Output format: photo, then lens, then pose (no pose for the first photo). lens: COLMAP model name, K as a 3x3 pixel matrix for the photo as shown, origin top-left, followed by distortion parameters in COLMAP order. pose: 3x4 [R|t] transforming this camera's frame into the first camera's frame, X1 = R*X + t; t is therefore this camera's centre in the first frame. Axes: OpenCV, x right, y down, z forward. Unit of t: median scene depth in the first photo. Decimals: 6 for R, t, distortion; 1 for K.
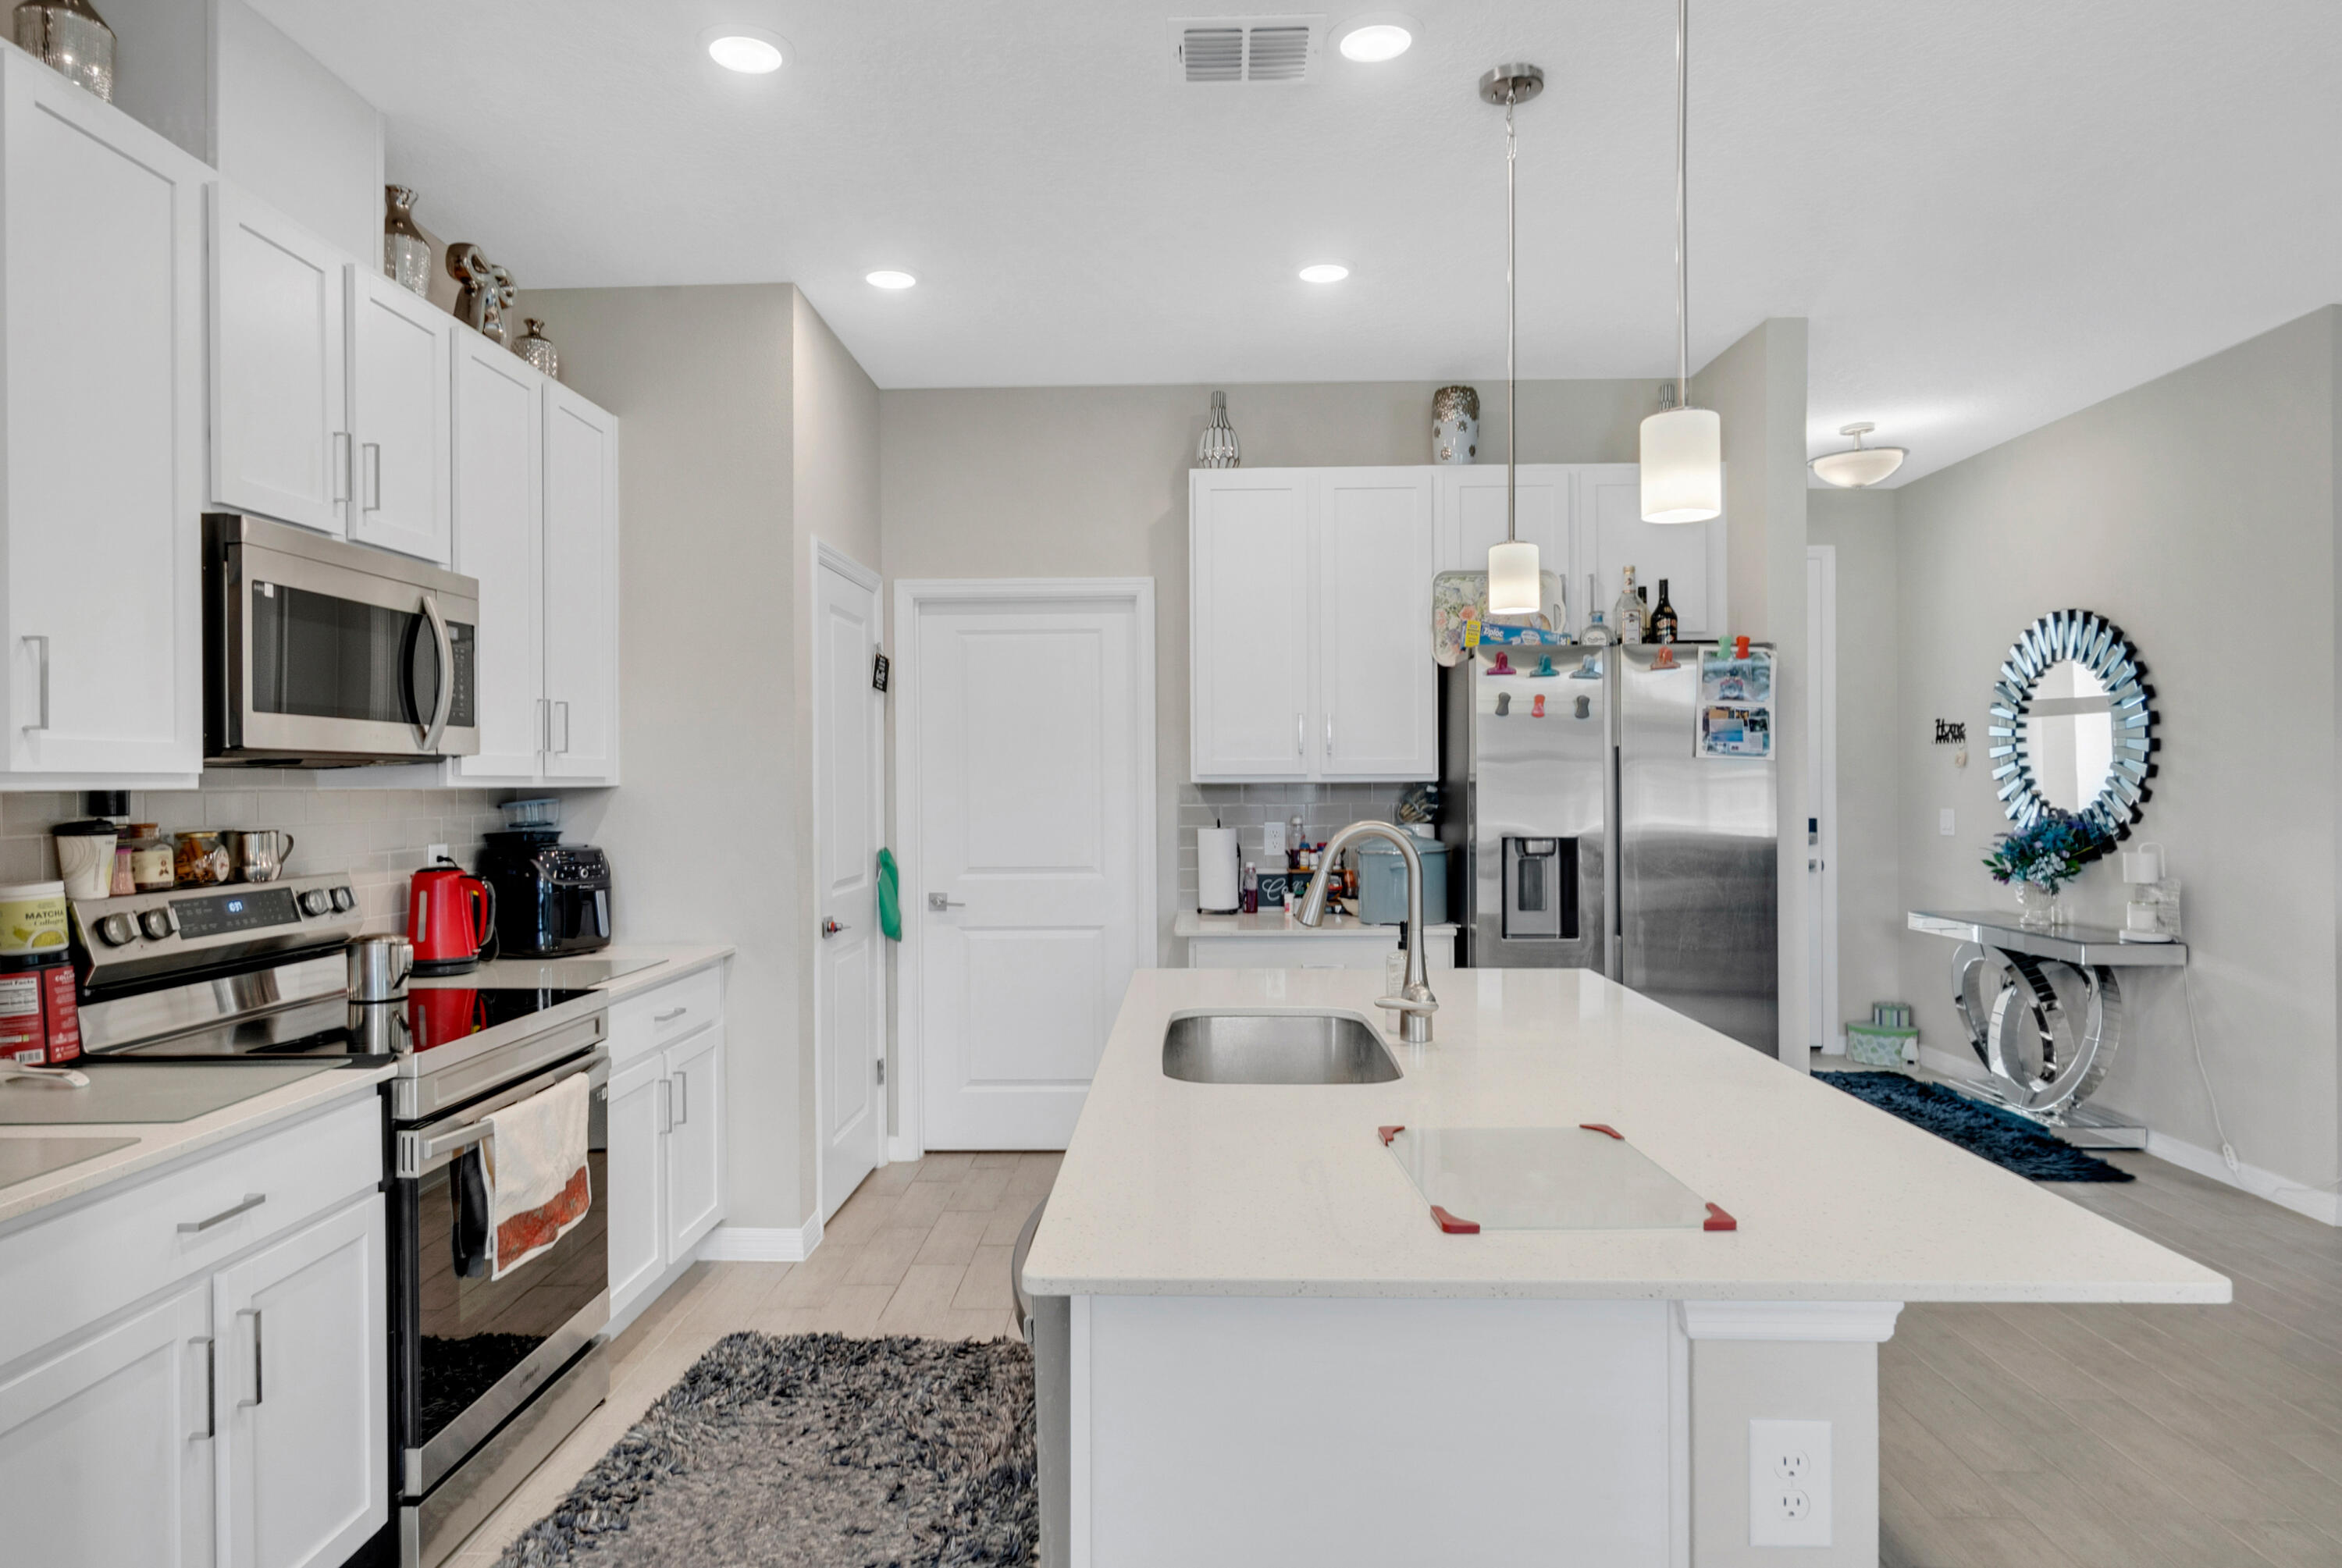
lens RADIAL K [[1373.5, 0, 1169.8], [0, 1373.5, 781.1], [0, 0, 1]] dist [0.007429, 0.001233]
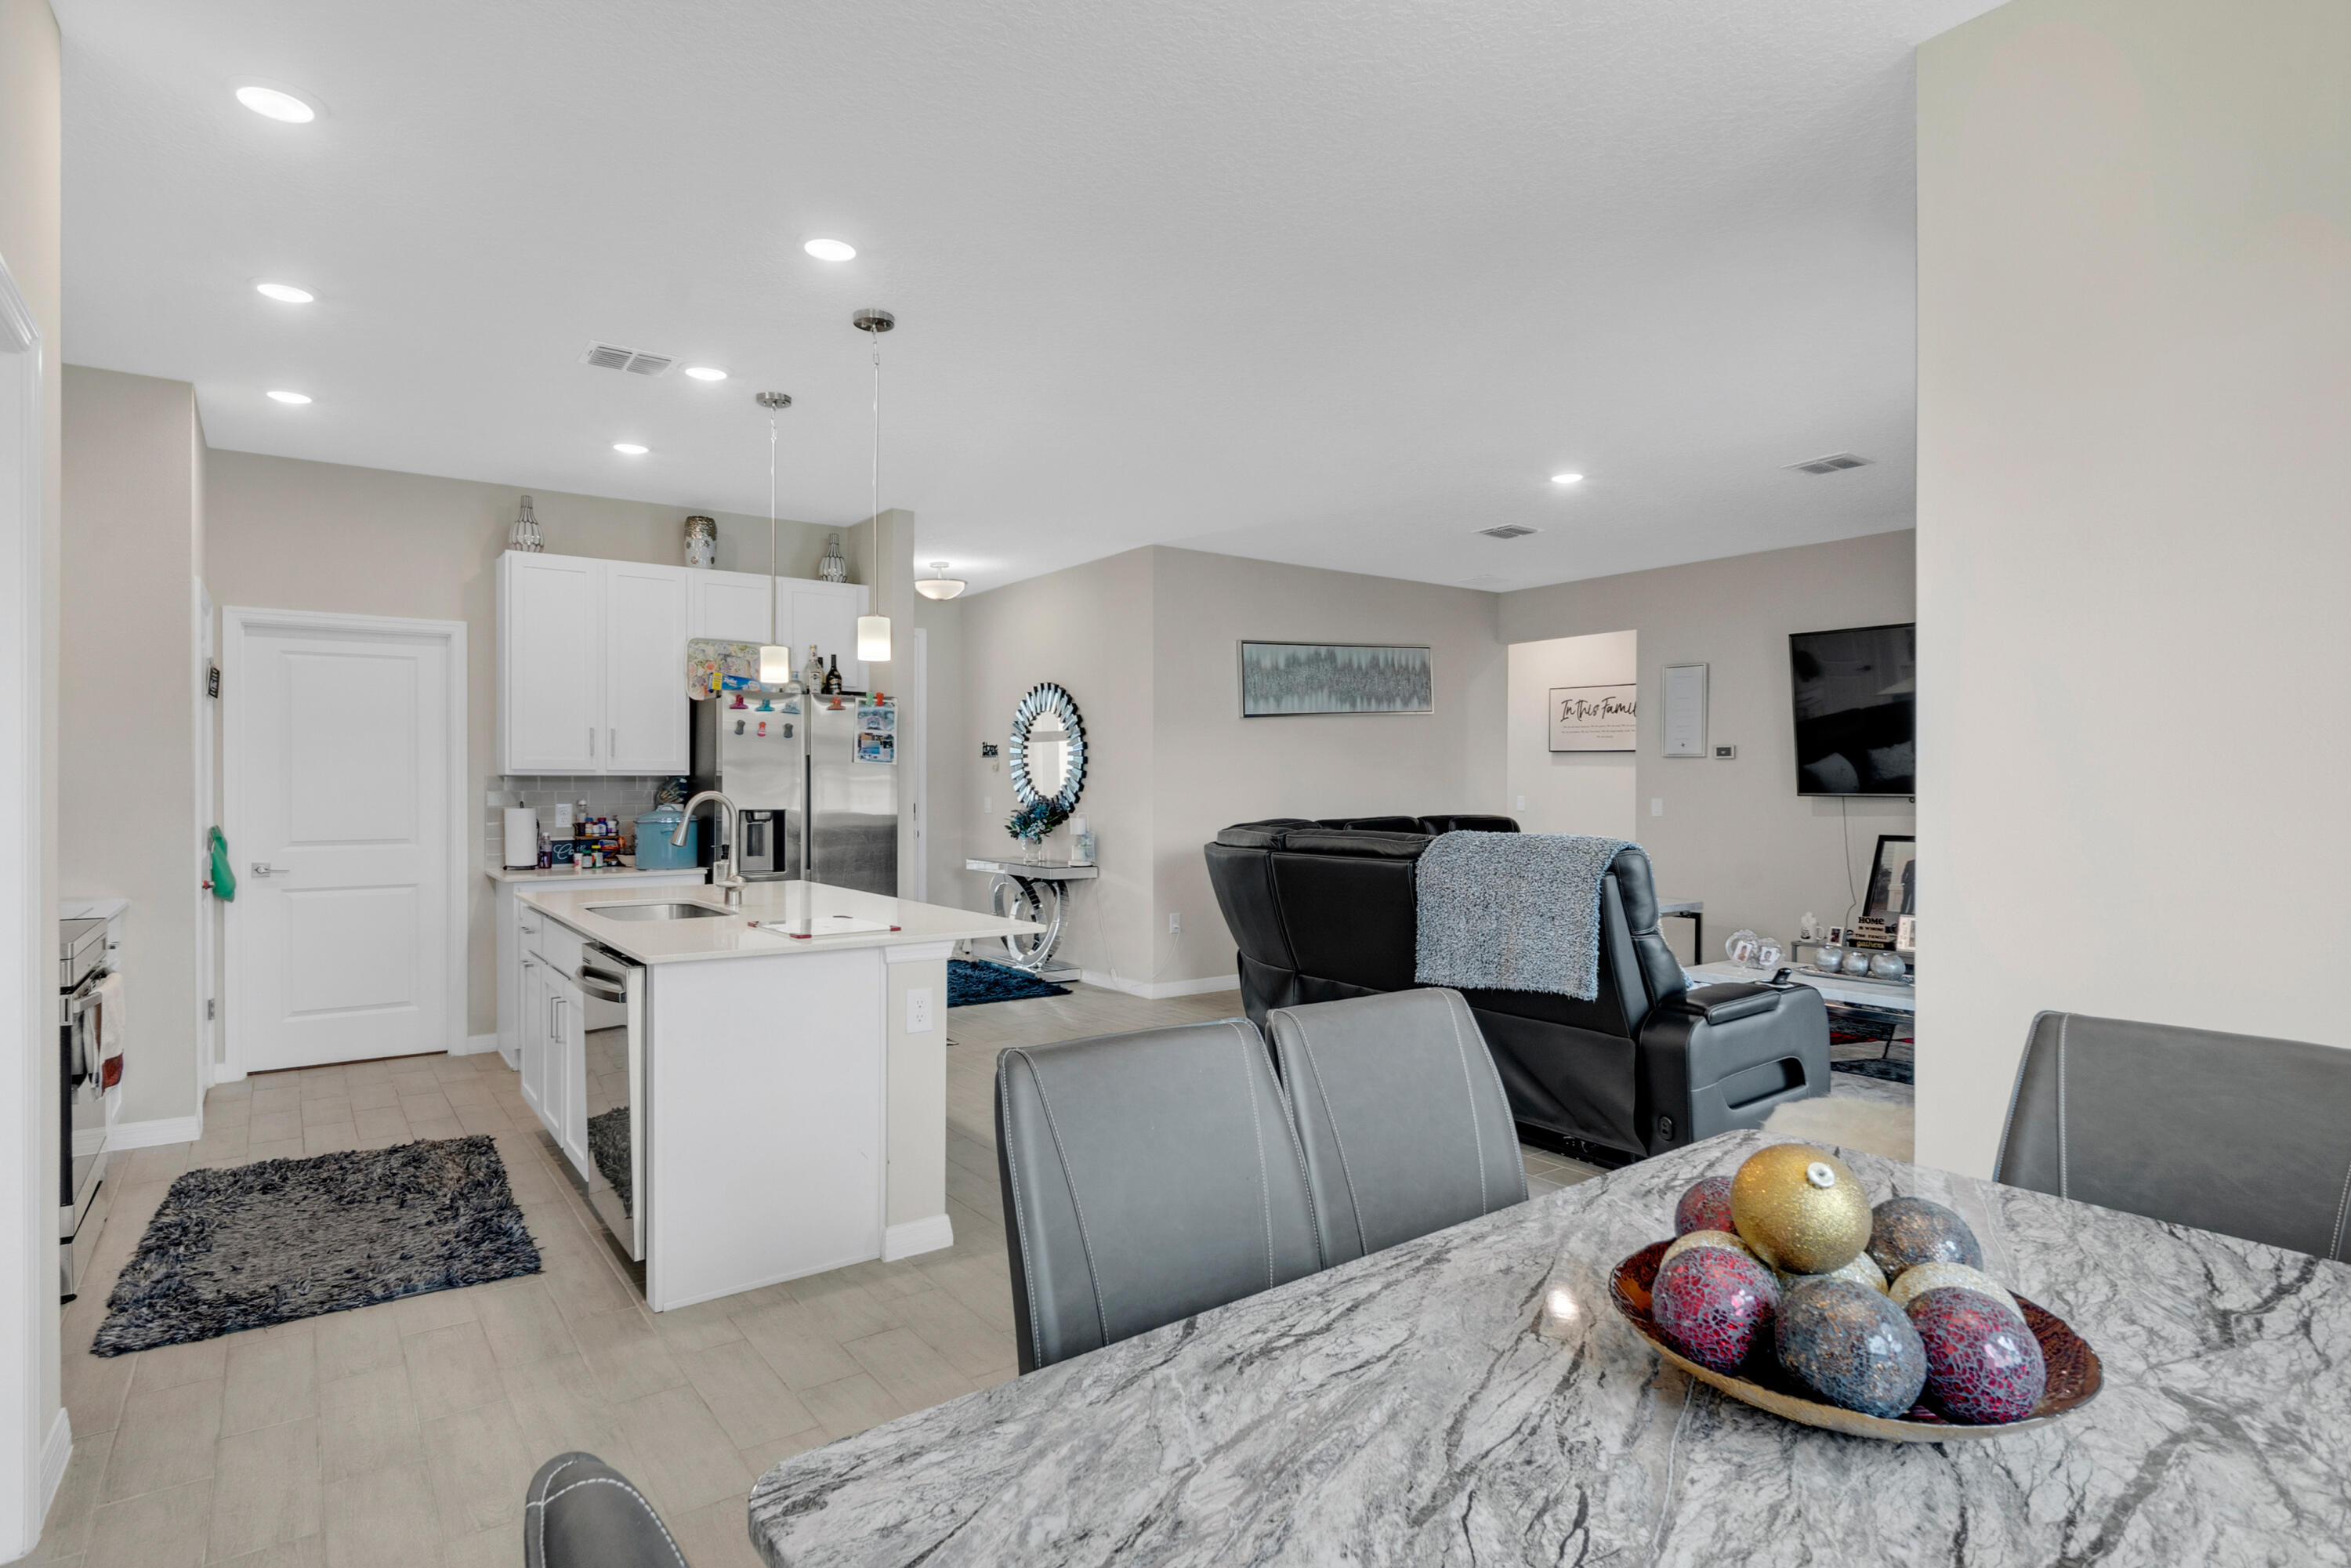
lens RADIAL K [[1206.8, 0, 1163.5], [0, 1206.8, 787.1], [0, 0, 1]] dist [-0.004628, -0.000553]
pose [[0.797452, 0.004401, 0.603367, -0.187983], [-0.005238, 0.999986, -0.000371, 0.010622], [-0.603360, -0.002864, 0.797464, -0.374006]]
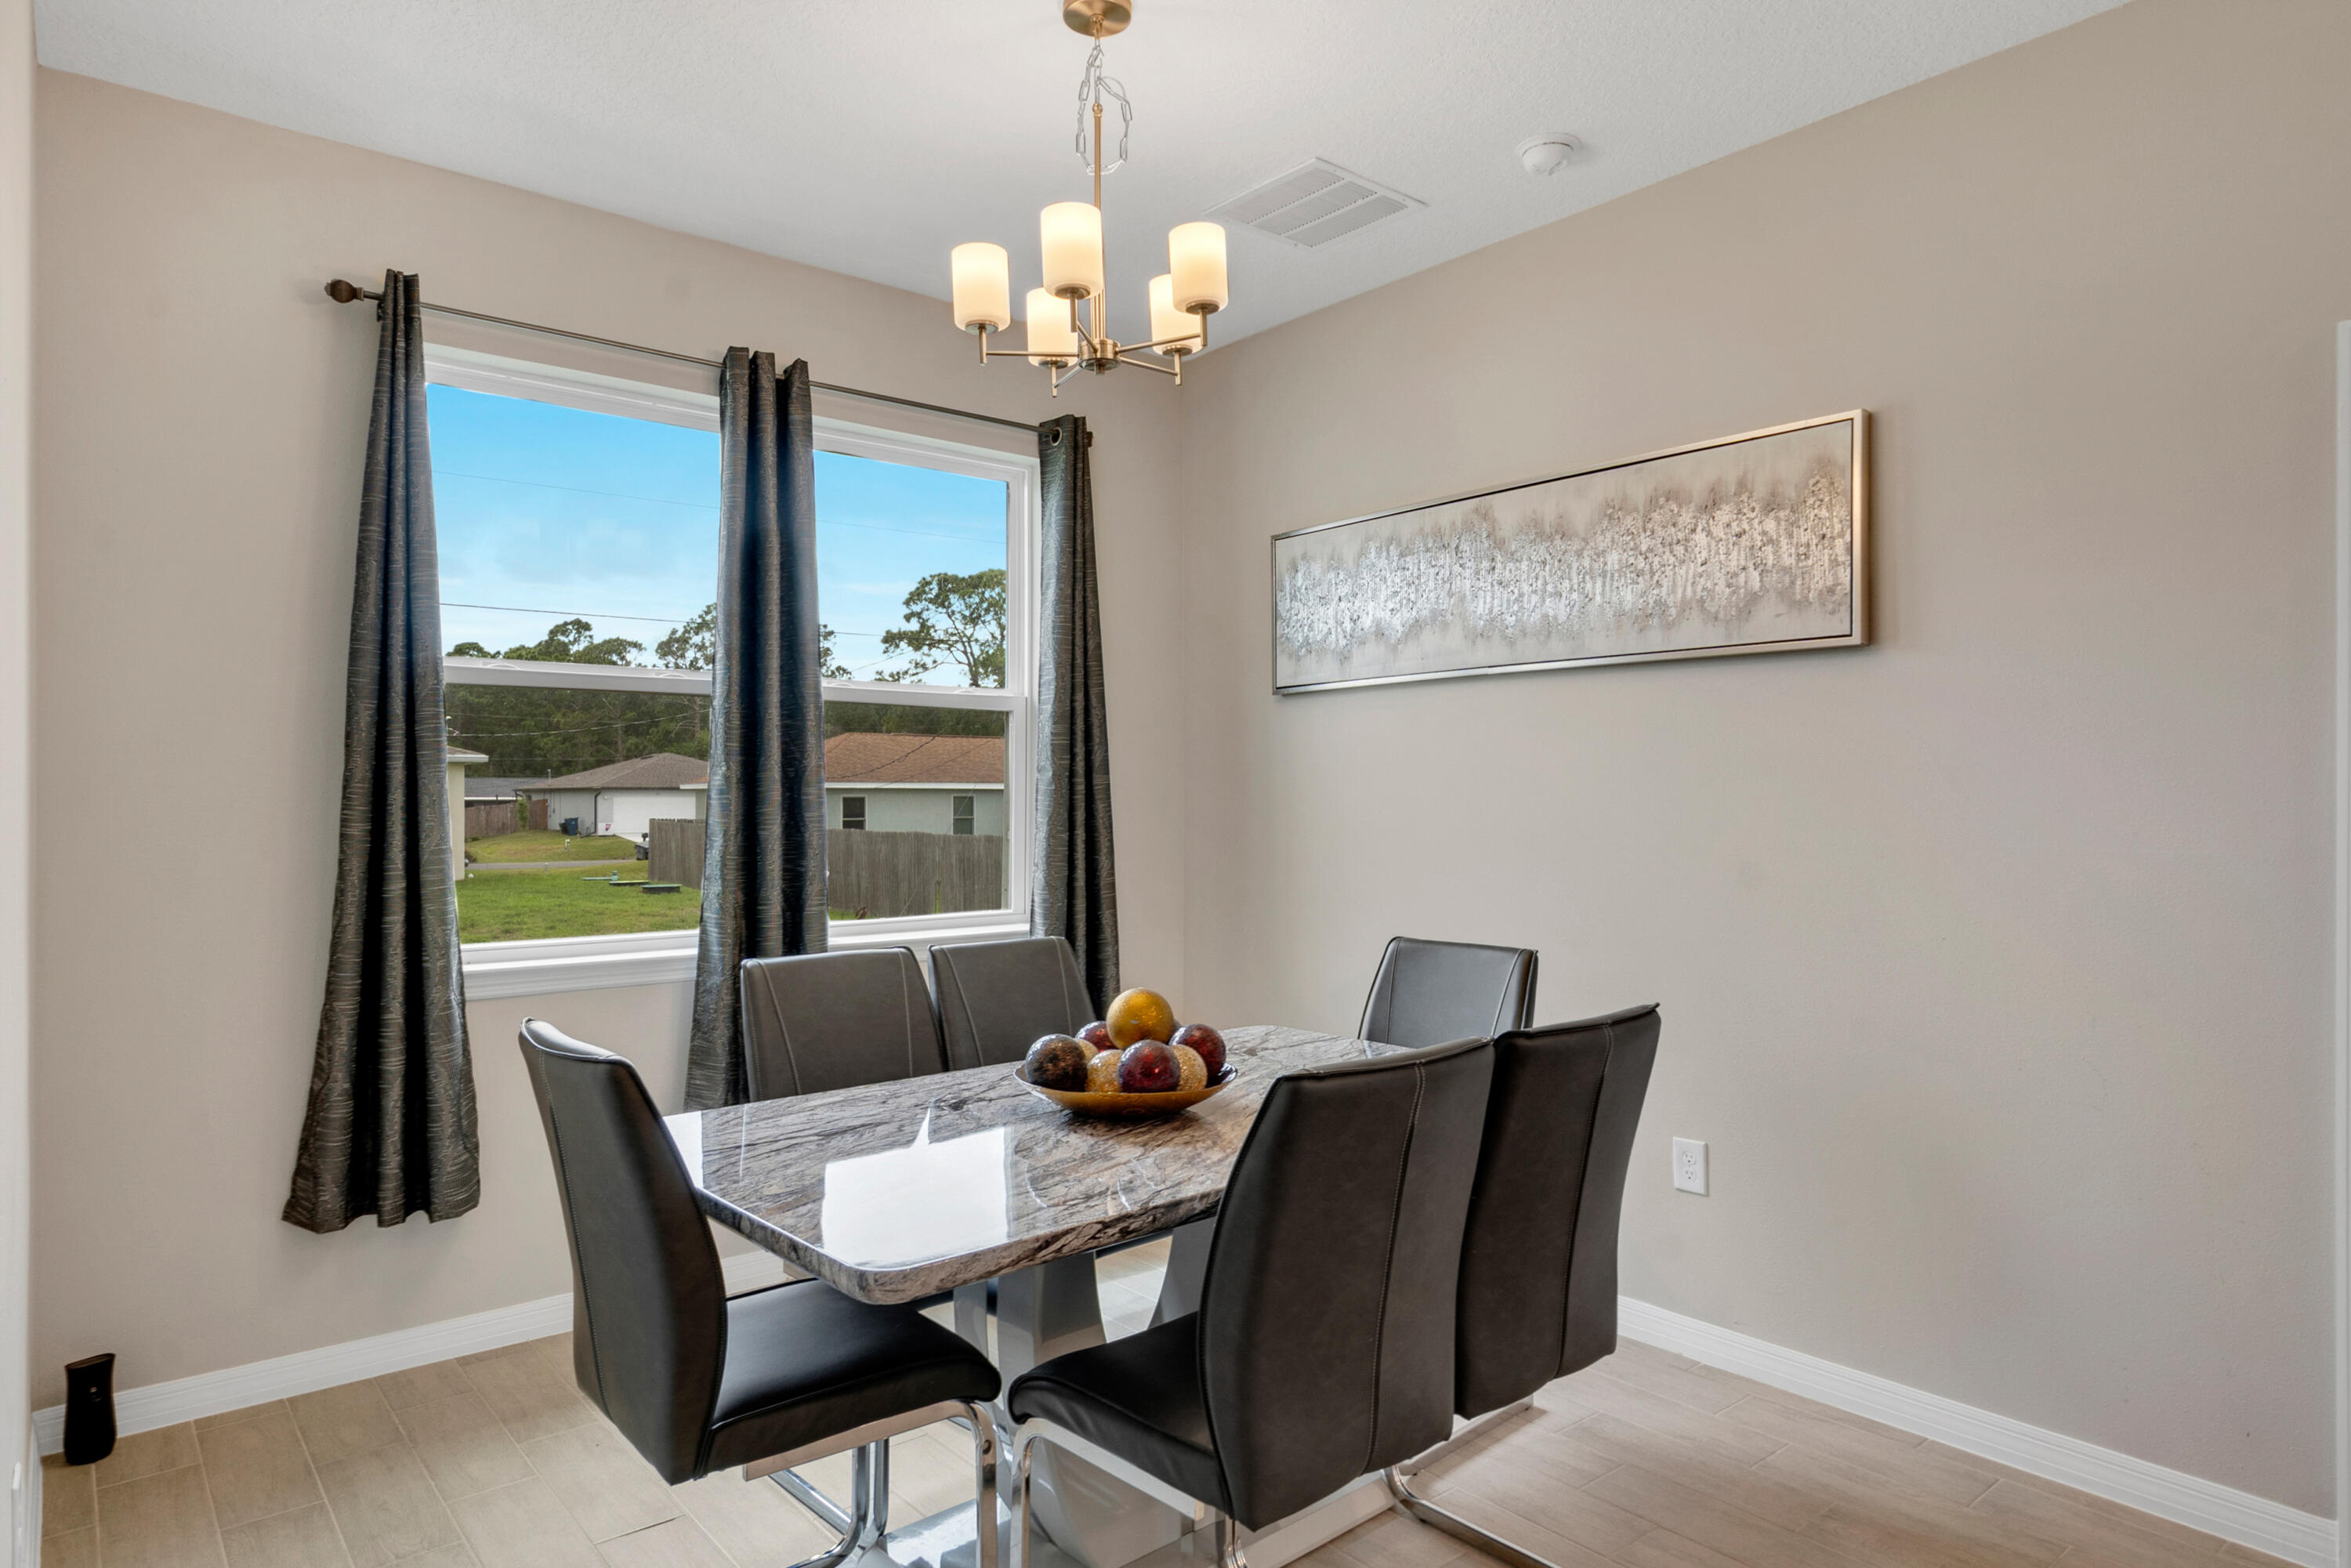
lens RADIAL K [[1378.8, 0, 1174.8], [0, 1378.8, 770.2], [0, 0, 1]] dist [0.007429, 0.001233]
pose [[-0.754498, -0.002205, -0.656298, 0.496156], [0.001493, 0.999986, -0.005075, -0.001647], [0.656300, -0.004809, -0.754485, 0.464407]]
